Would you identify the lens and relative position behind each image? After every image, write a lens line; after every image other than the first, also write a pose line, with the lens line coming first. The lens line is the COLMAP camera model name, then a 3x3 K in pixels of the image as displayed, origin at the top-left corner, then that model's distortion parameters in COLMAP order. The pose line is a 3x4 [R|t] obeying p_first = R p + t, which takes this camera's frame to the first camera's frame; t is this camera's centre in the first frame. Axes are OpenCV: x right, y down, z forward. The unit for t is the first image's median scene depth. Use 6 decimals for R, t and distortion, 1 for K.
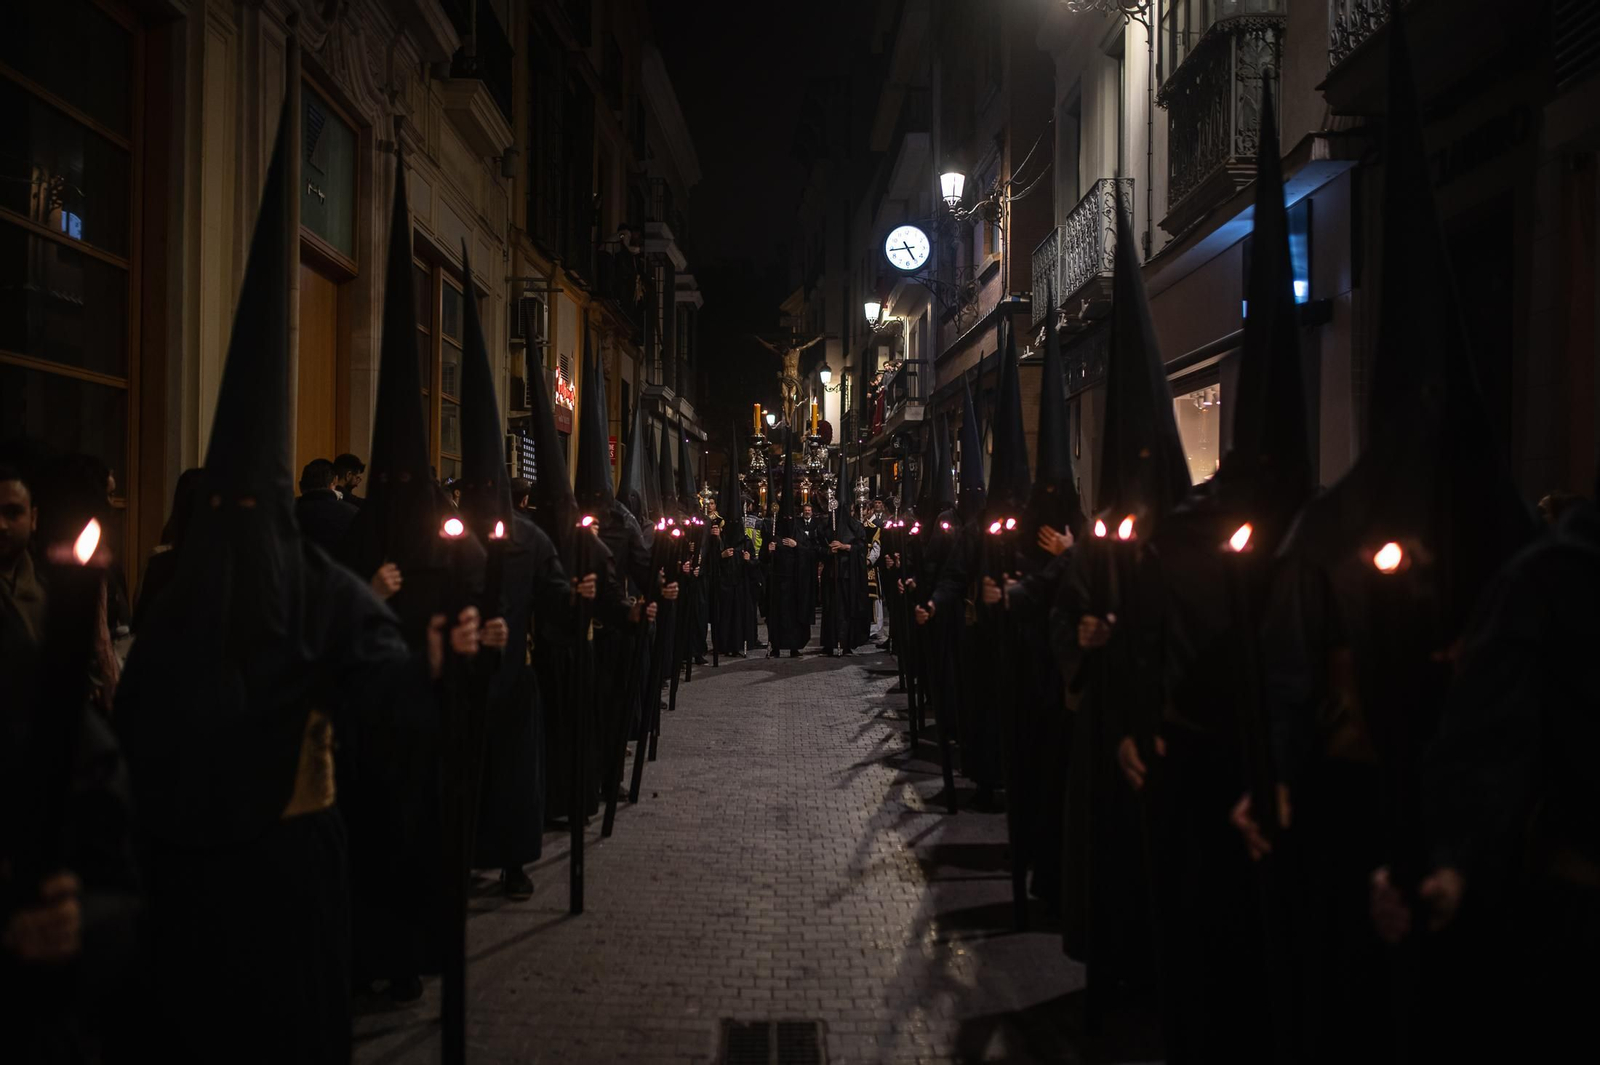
lens RADIAL K [[1600.1, 0, 804.4], [0, 1600.1, 540.2], [0, 0, 1]] dist [-0.018112, 0.000000]
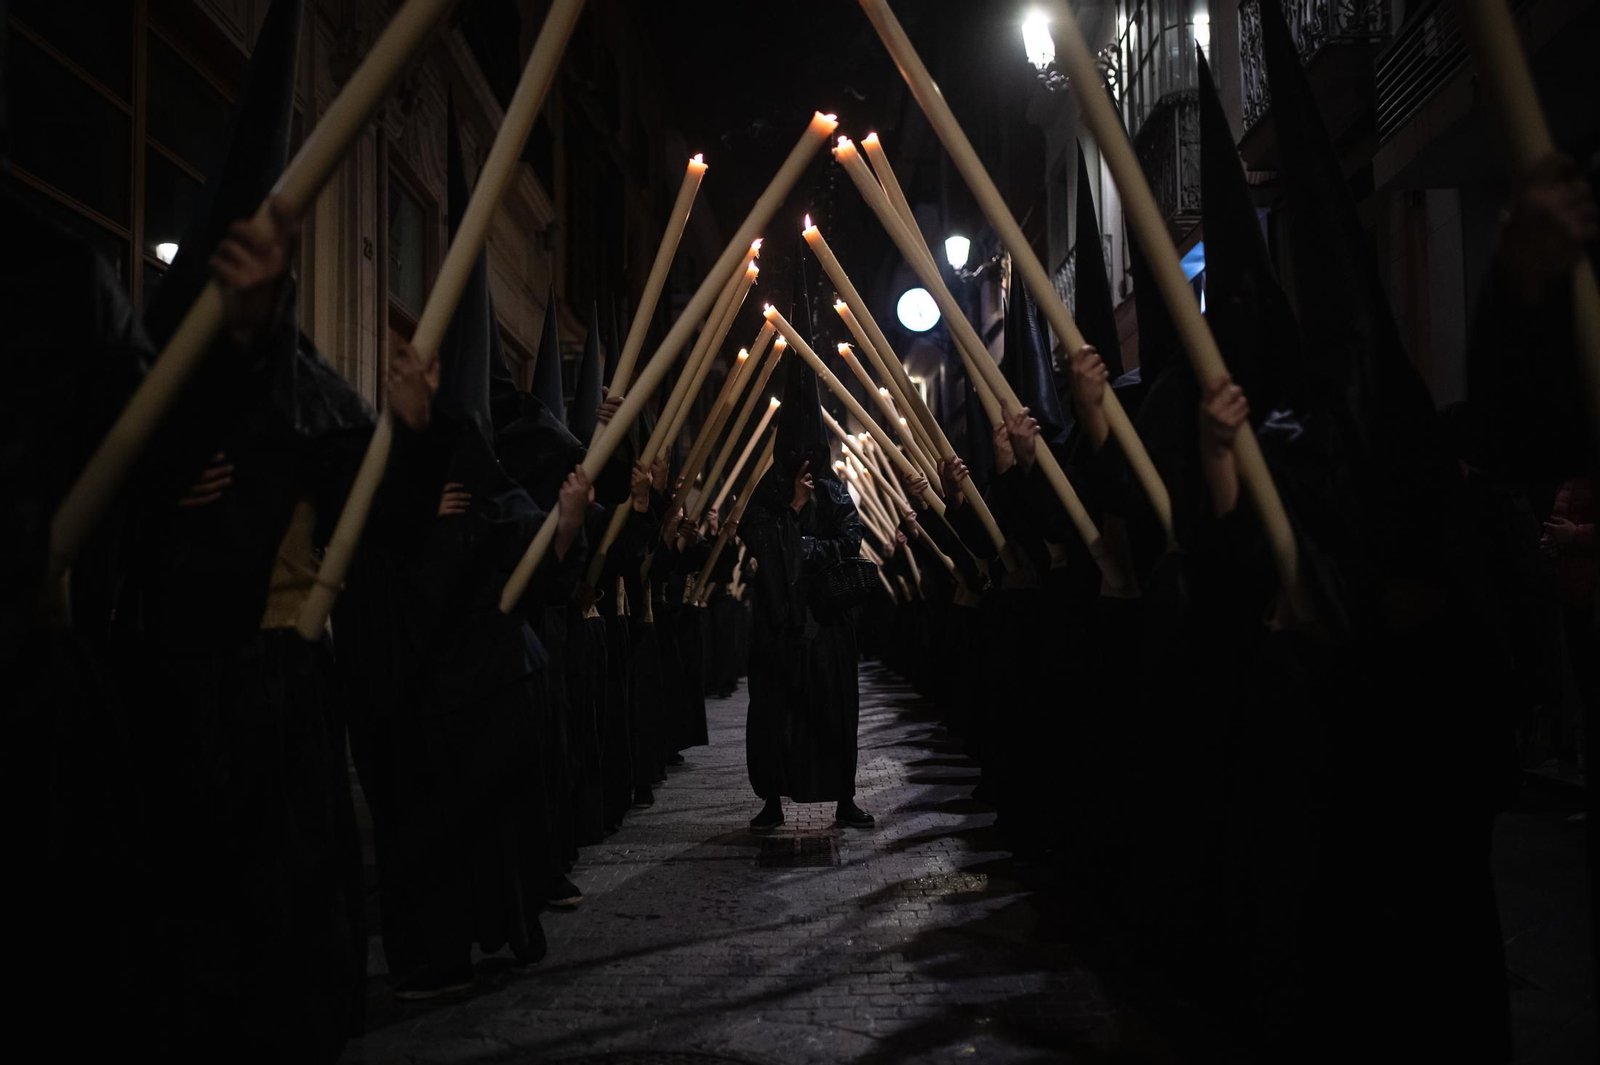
lens RADIAL K [[1600.1, 0, 794.7], [0, 1600.1, 526.1], [0, 0, 1]] dist [-0.018112, 0.000000]
pose [[0.999569, -0.020027, -0.021474, 0.002505], [0.018829, 0.998332, -0.054582, 0.019916], [0.022531, 0.054154, 0.998278, -0.064913]]
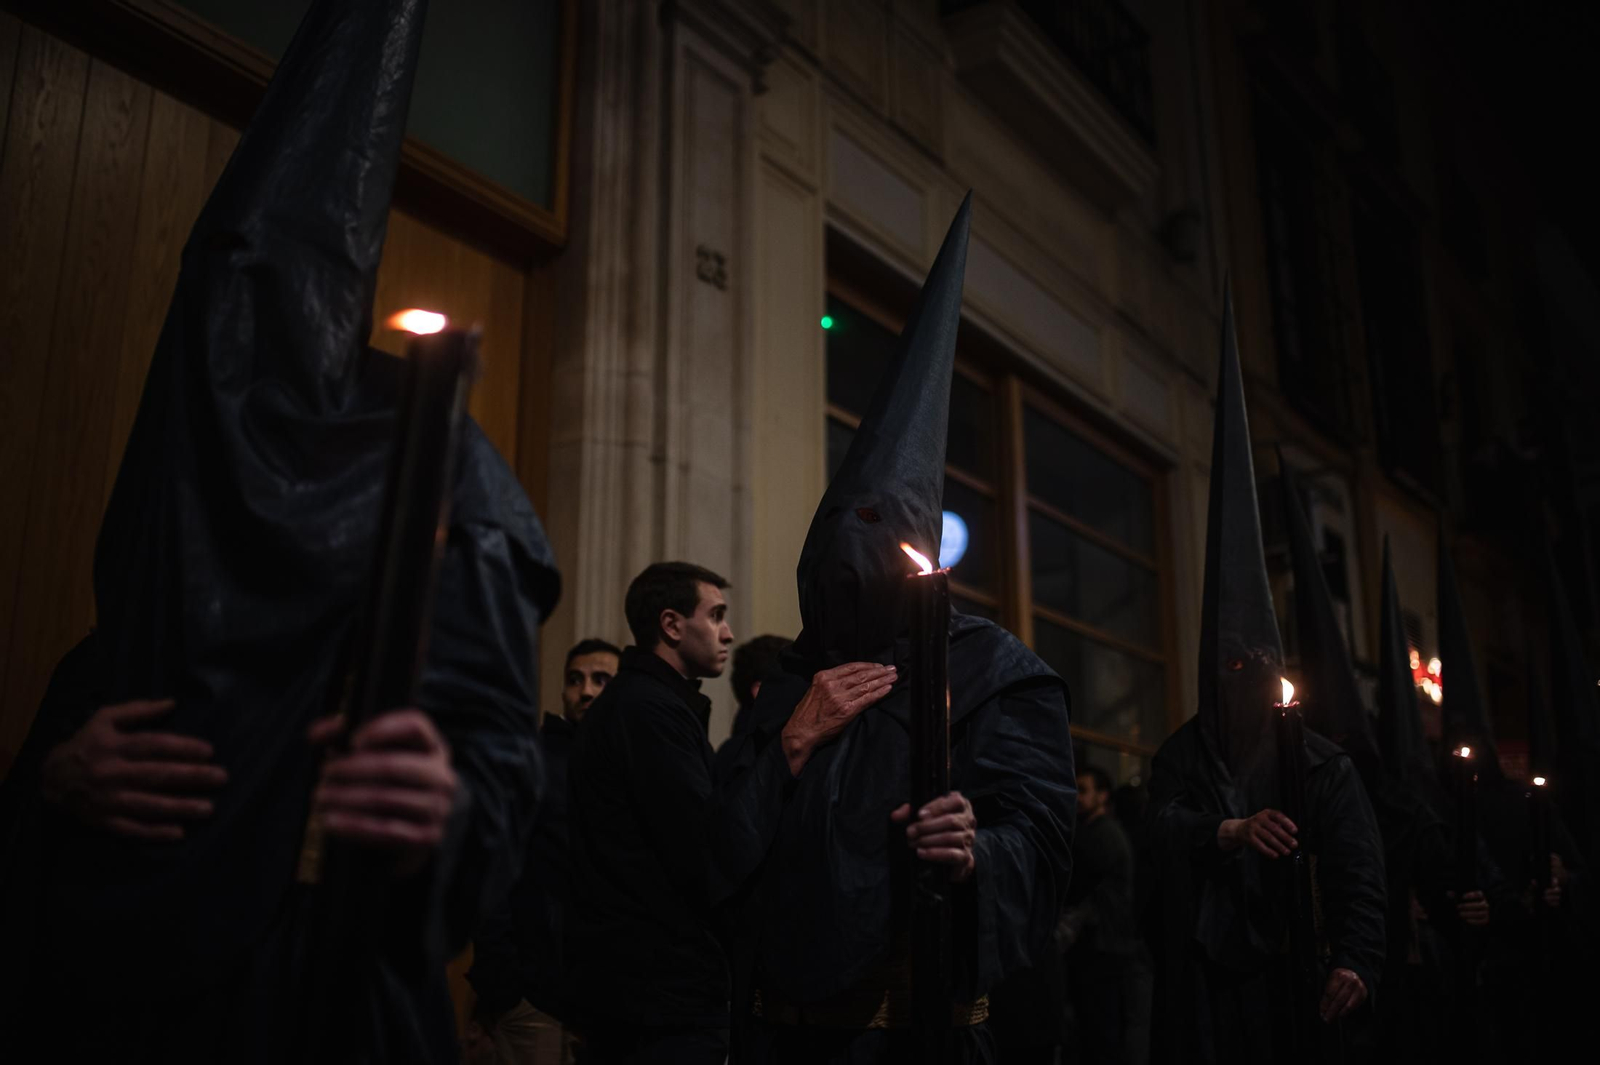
lens RADIAL K [[1600.1, 0, 799.2], [0, 1600.1, 536.4], [0, 0, 1]] dist [-0.018112, 0.000000]
pose [[0.812830, -0.174657, -0.555700, 0.003722], [0.017949, 0.961047, -0.275803, 0.019448], [0.582225, 0.214206, 0.784302, 0.370943]]
